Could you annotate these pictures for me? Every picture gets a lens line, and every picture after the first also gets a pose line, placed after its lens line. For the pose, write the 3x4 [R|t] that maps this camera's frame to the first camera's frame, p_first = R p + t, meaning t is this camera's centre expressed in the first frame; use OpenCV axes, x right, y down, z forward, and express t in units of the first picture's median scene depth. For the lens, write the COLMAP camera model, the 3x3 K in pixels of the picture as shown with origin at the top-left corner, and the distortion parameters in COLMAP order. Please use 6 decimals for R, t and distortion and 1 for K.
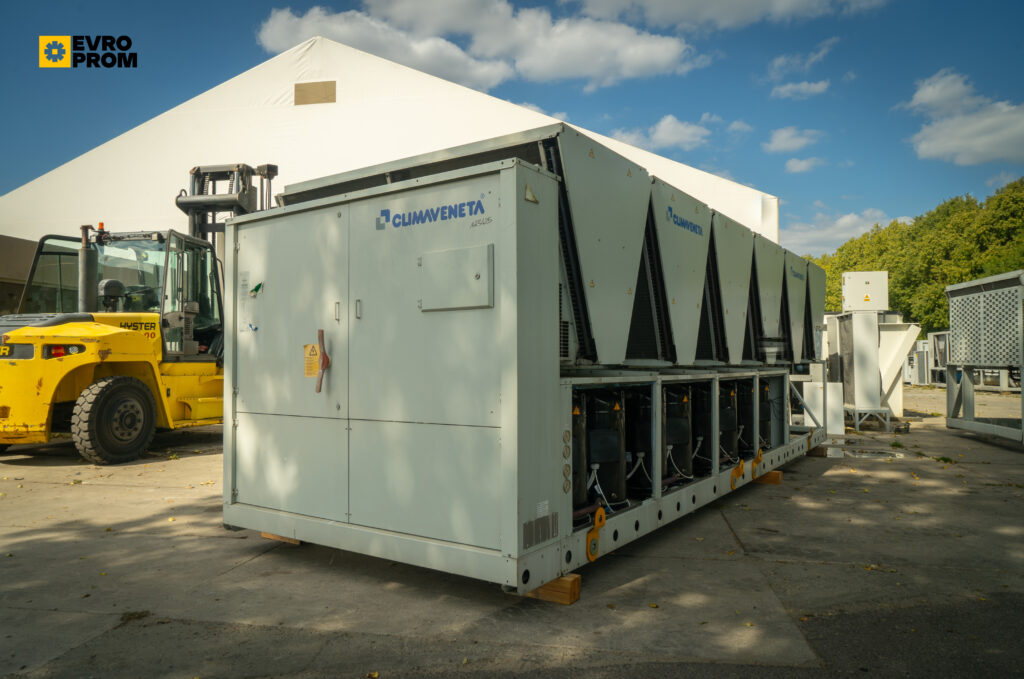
lens RADIAL K [[691.3, 0, 515.4], [0, 691.3, 336.8], [0, 0, 1]] dist [-0.017399, 0.000171]
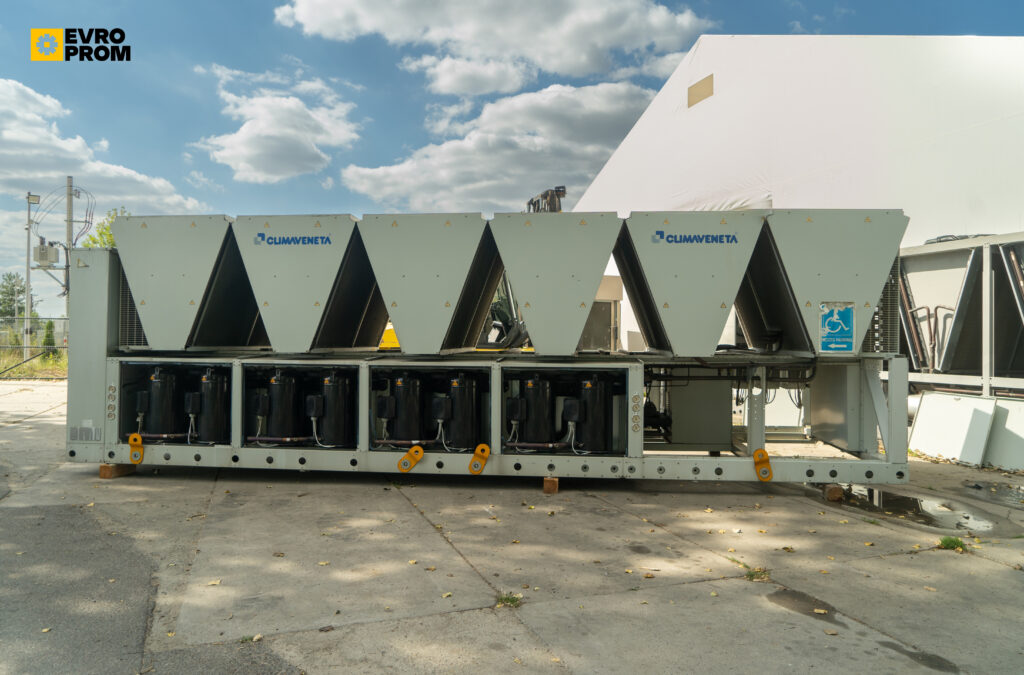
lens RADIAL K [[691.3, 0, 515.4], [0, 691.3, 334.8], [0, 0, 1]] dist [-0.017399, 0.000171]
pose [[0.483447, -0.004538, -0.875362, 1.708371], [0.022881, 0.999710, 0.007454, 0.008601], [0.875074, -0.023633, 0.483411, 0.828820]]
